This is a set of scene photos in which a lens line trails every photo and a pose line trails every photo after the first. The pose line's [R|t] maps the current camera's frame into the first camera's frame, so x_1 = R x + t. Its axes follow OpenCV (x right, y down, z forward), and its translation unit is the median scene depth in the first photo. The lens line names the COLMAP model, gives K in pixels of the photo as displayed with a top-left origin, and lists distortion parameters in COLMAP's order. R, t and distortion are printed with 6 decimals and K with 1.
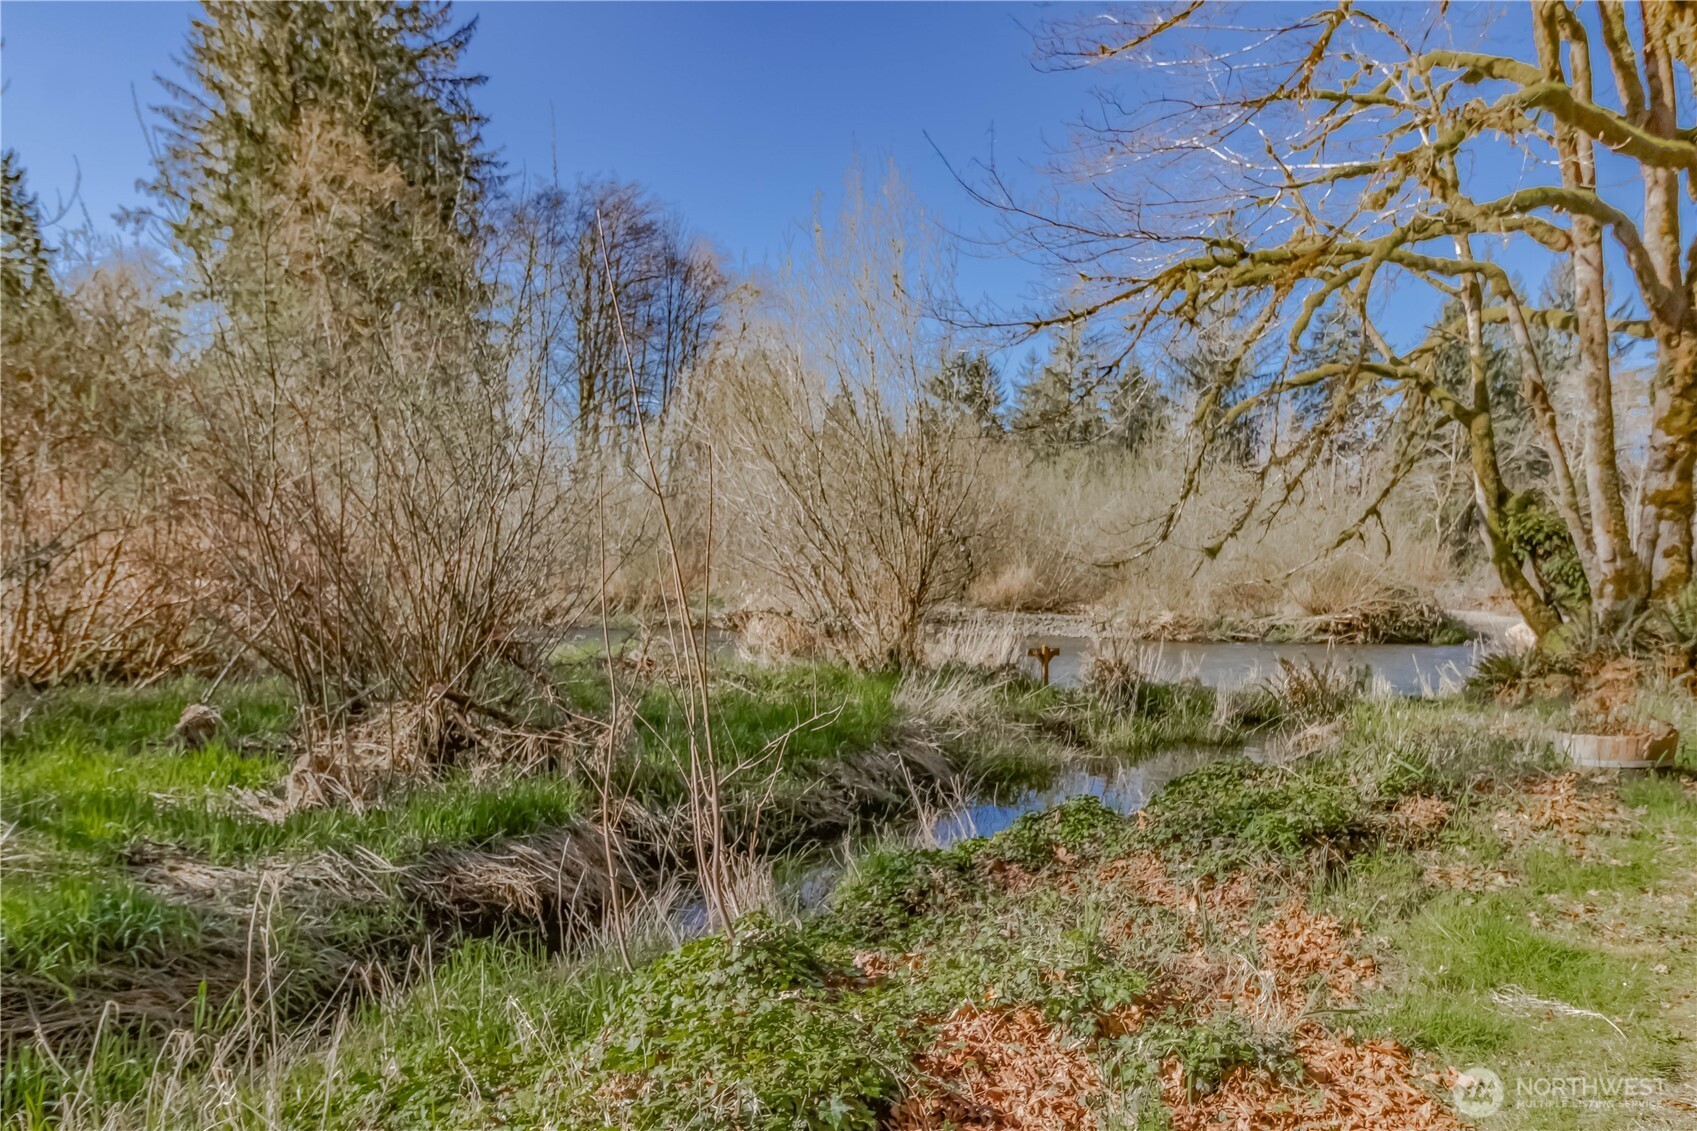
lens RADIAL K [[1130.4, 0, 882.9], [0, 1130.4, 759.6], [0, 0, 1]] dist [0.001109, 0.001135]
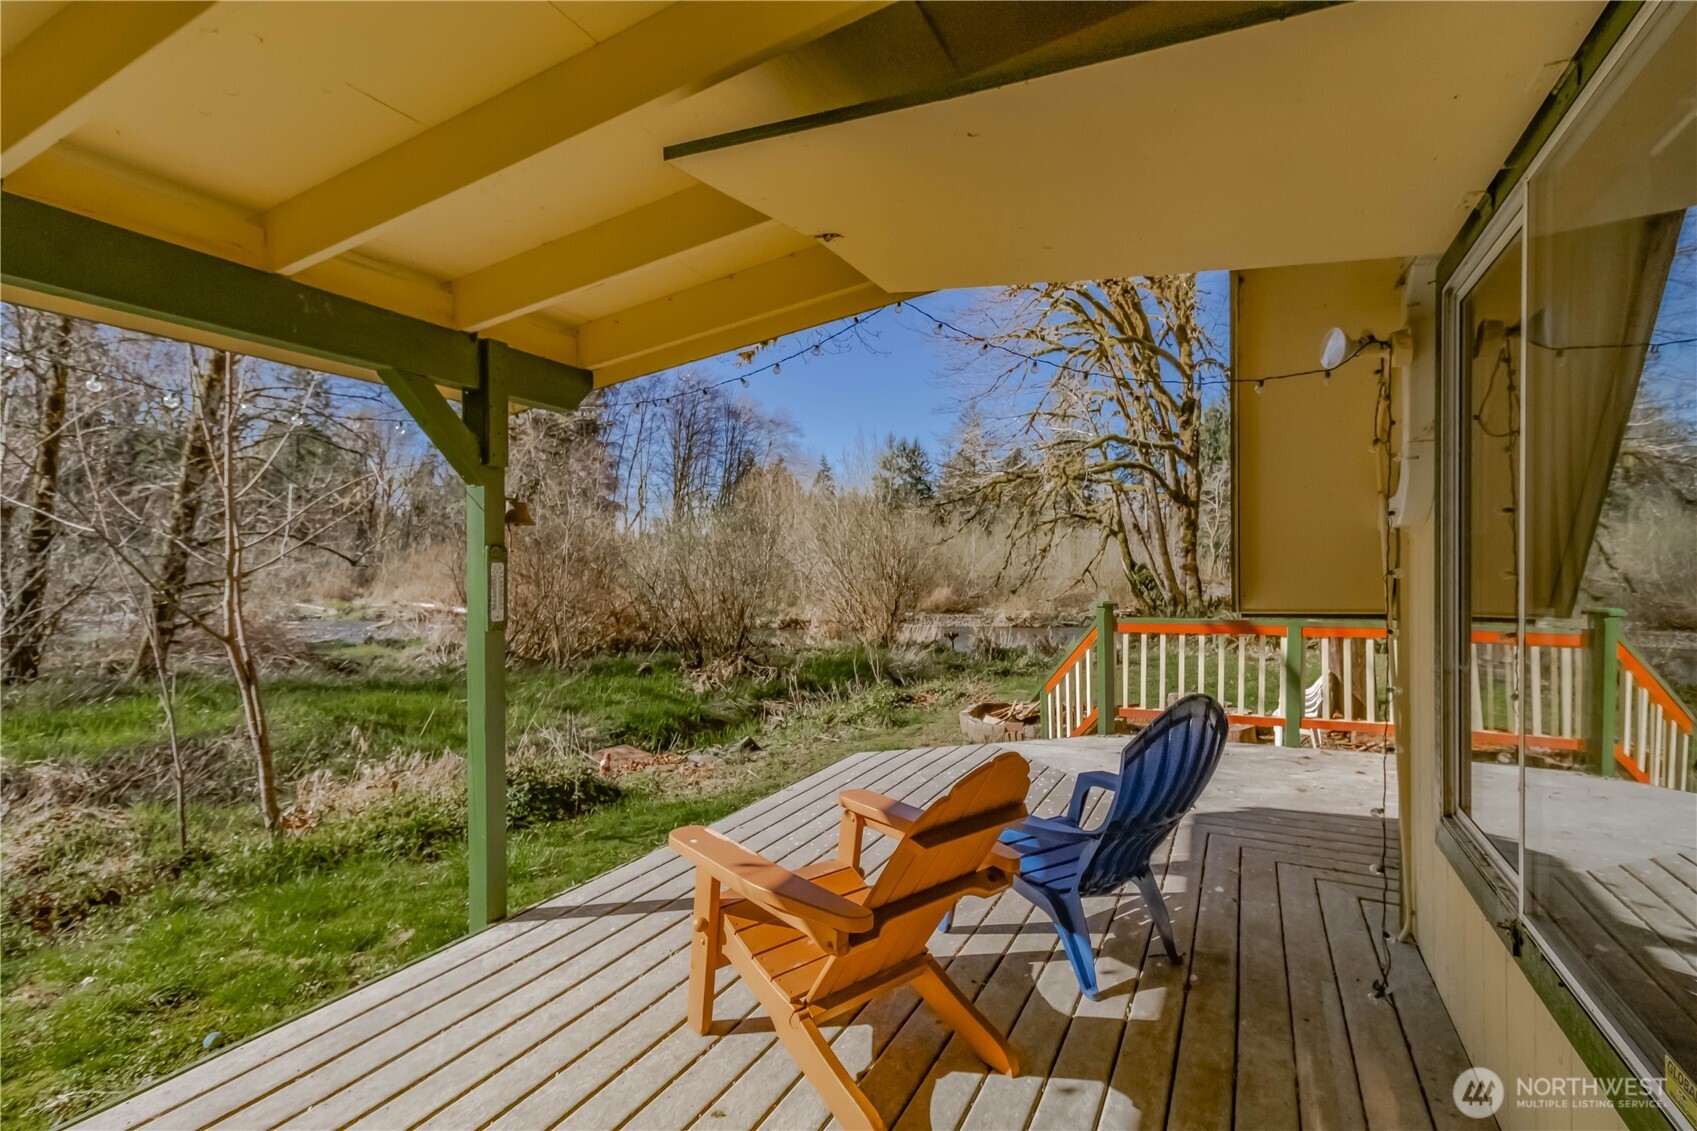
lens RADIAL K [[815.4, 0, 863.8], [0, 815.4, 568.5], [0, 0, 1]] dist [0.003158, 0.000345]
pose [[0.999446, -0.029850, 0.014732, -0.043300], [0.032028, 0.982909, -0.181284, 0.055040], [-0.009068, 0.181656, 0.983320, -0.535091]]
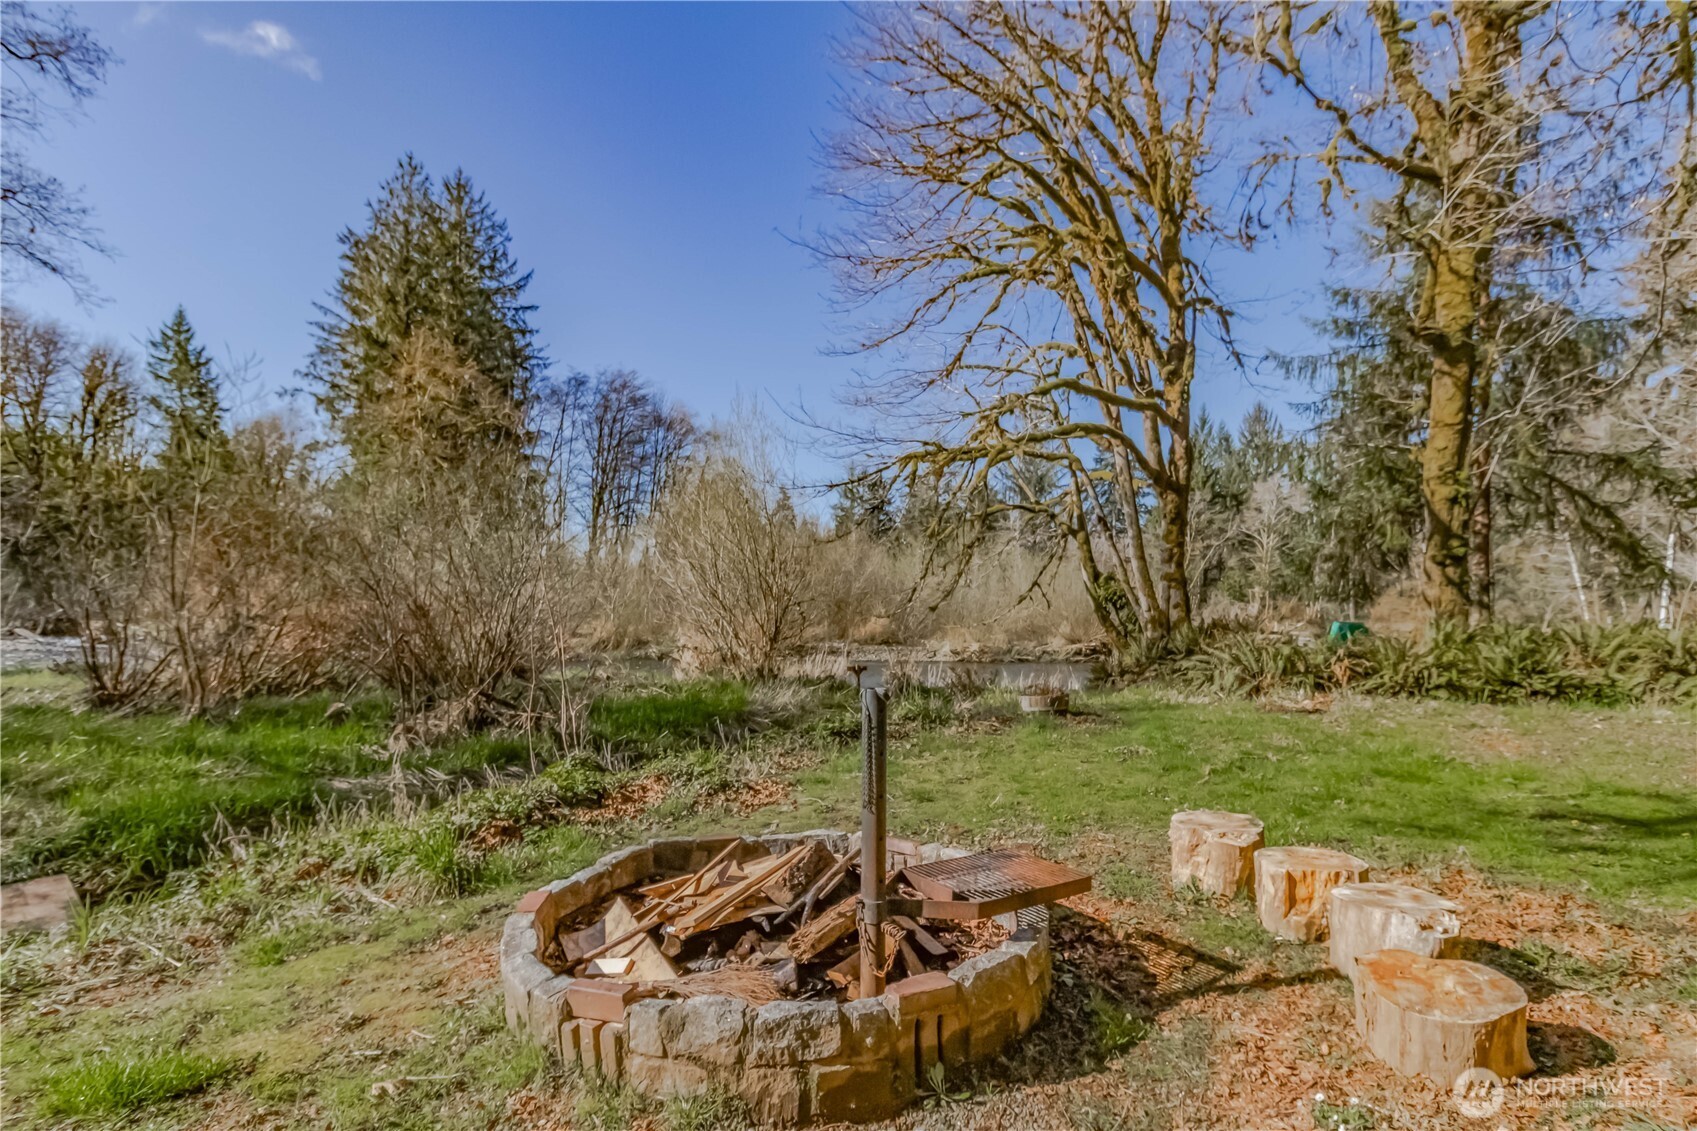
lens RADIAL K [[825.6, 0, 865.1], [0, 825.6, 606.7], [0, 0, 1]] dist [0.011961, 0.000156]
pose [[0.998311, -0.014345, 0.056296, 0.080558], [0.024131, 0.983877, -0.177212, 0.027762], [-0.052846, 0.178271, 0.982561, -0.186387]]
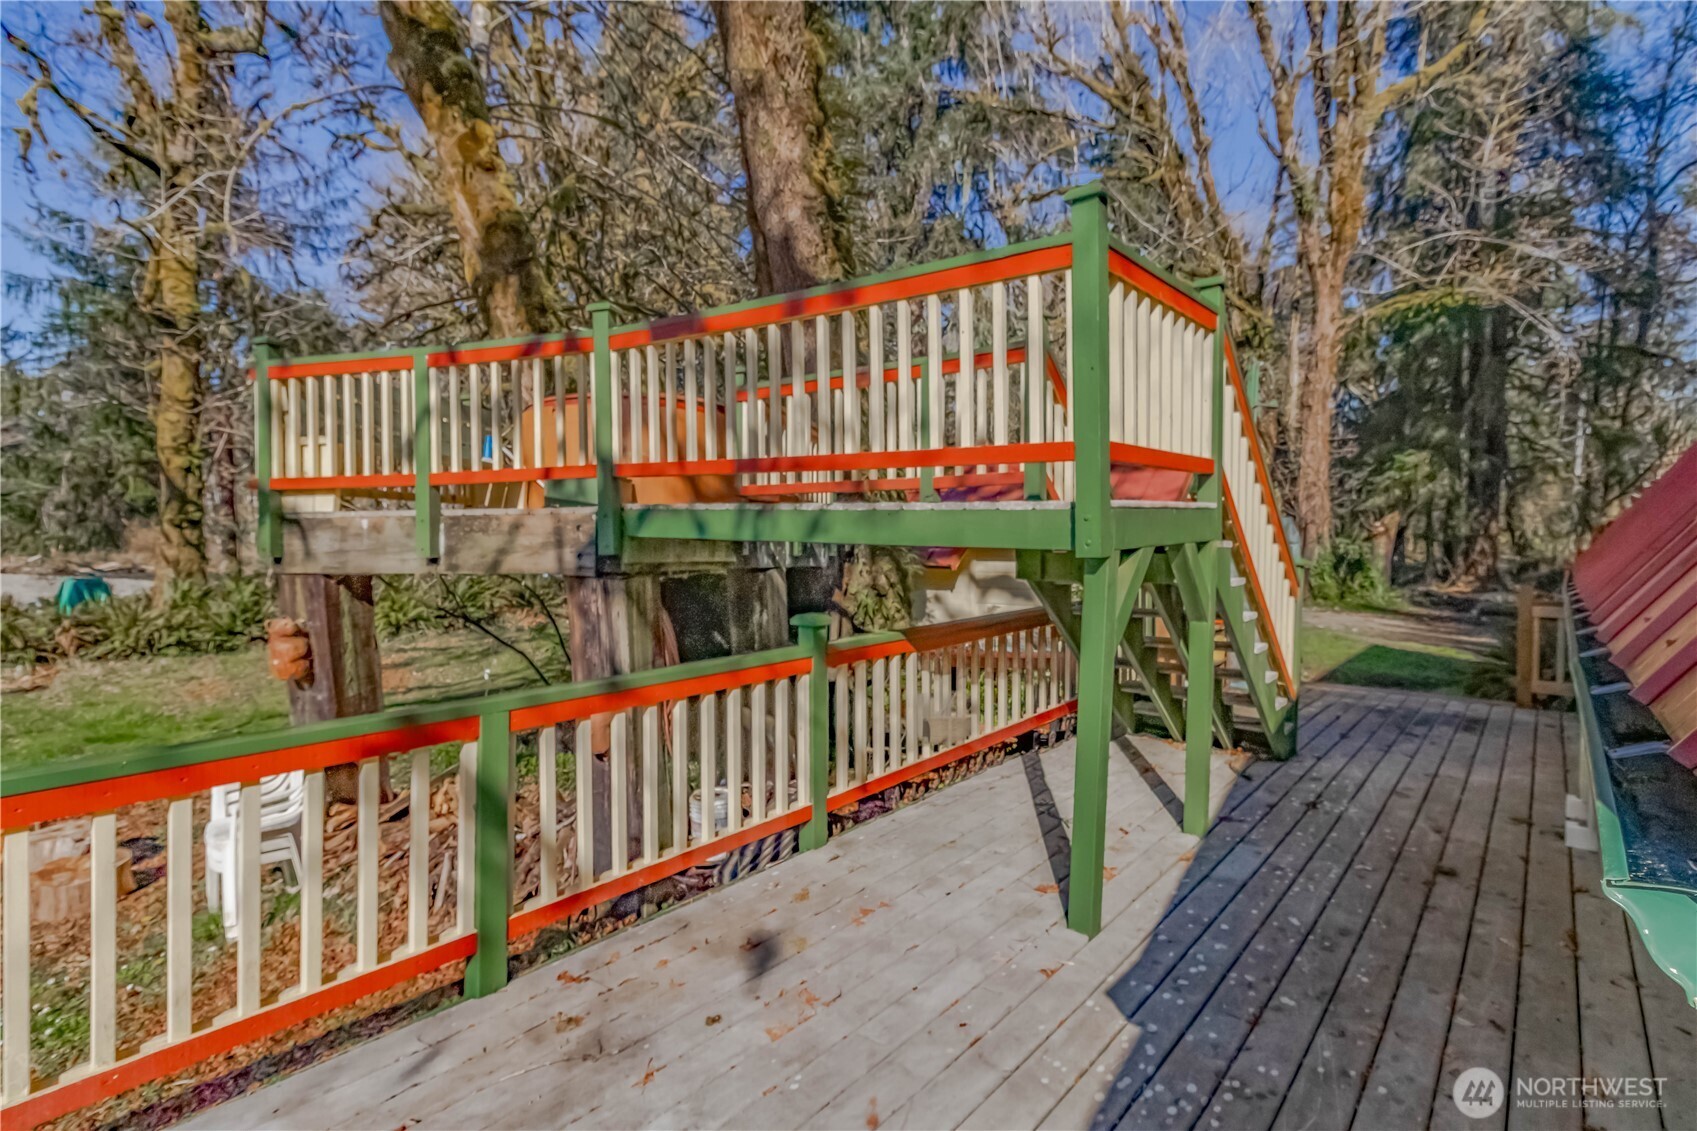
lens RADIAL K [[815.4, 0, 863.8], [0, 815.4, 568.5], [0, 0, 1]] dist [0.003158, 0.000345]
pose [[0.238718, -0.063022, 0.969042, 0.006355], [0.177660, 0.983884, 0.020222, 0.014782], [-0.954699, 0.167333, 0.246068, -0.343241]]
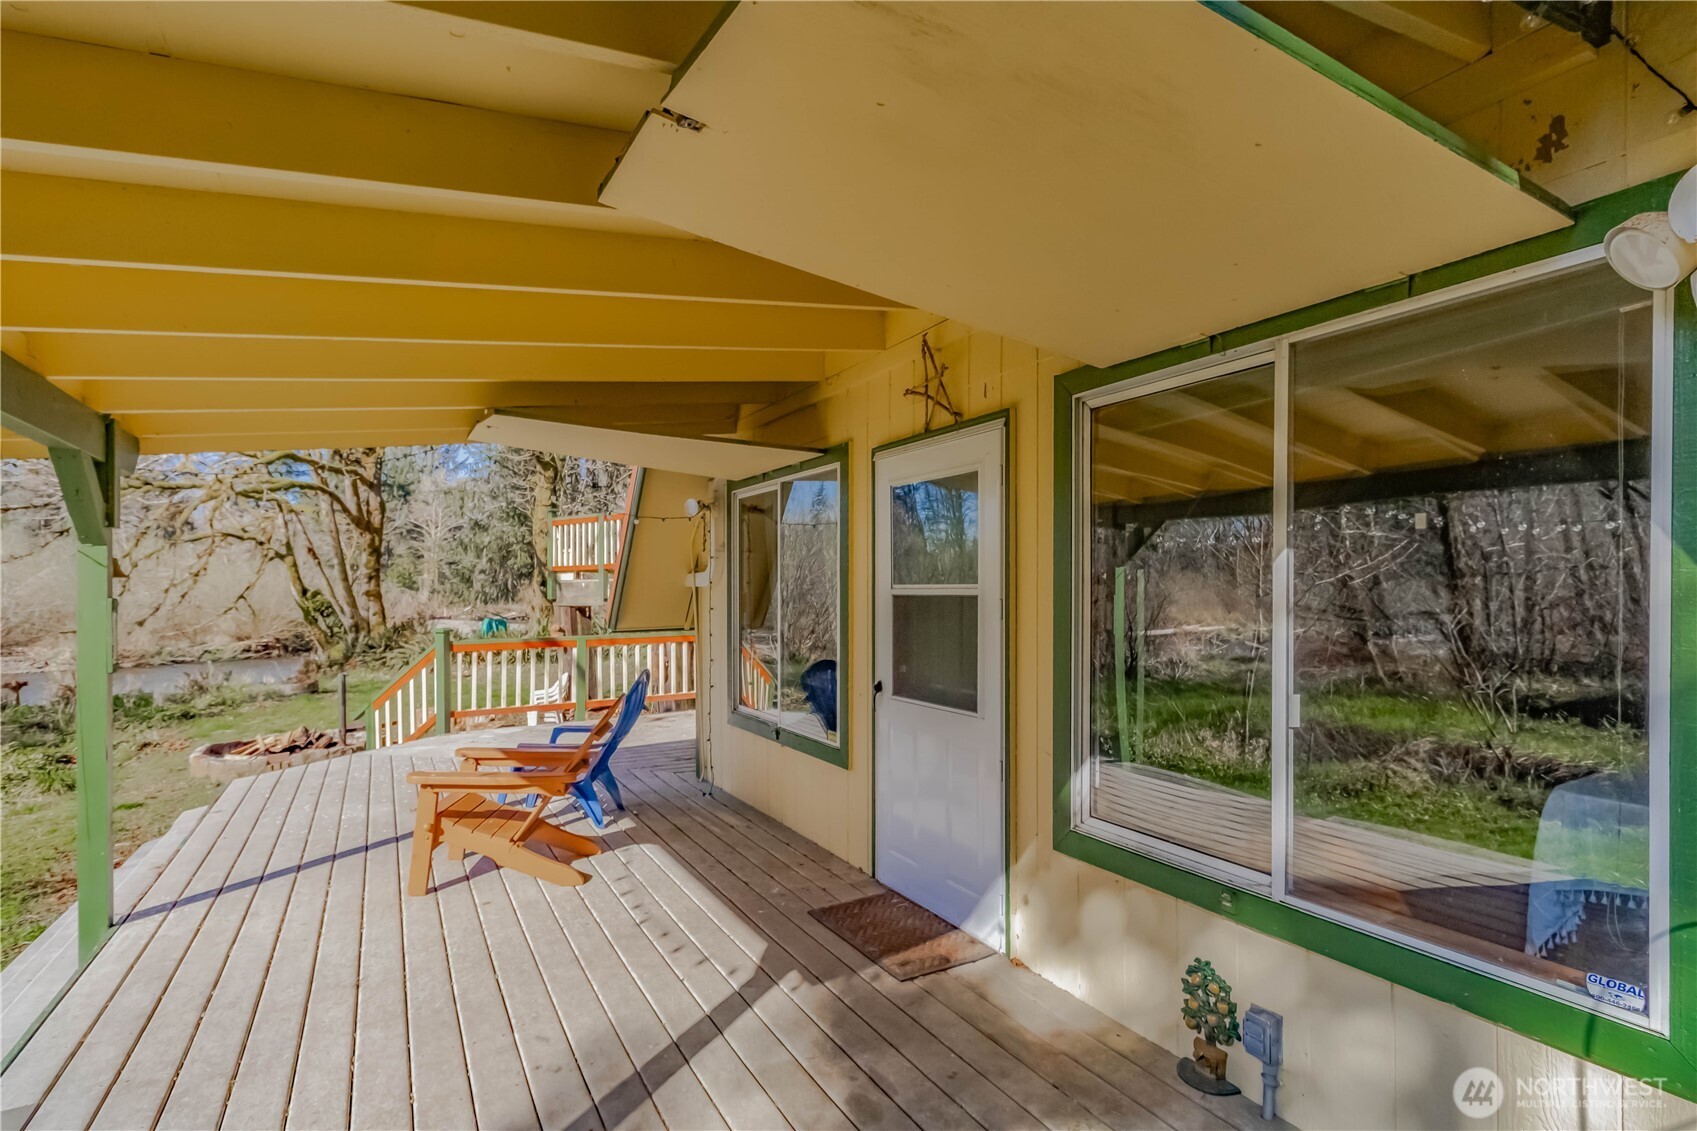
lens RADIAL K [[798.9, 0, 878.6], [0, 798.9, 596.4], [0, 0, 1]] dist [0.000598, -0.000051]
pose [[0.527120, -0.034187, 0.849103, -0.159125], [0.169013, 0.983447, -0.065326, 0.059254], [-0.832814, 0.177944, 0.524172, -0.603783]]
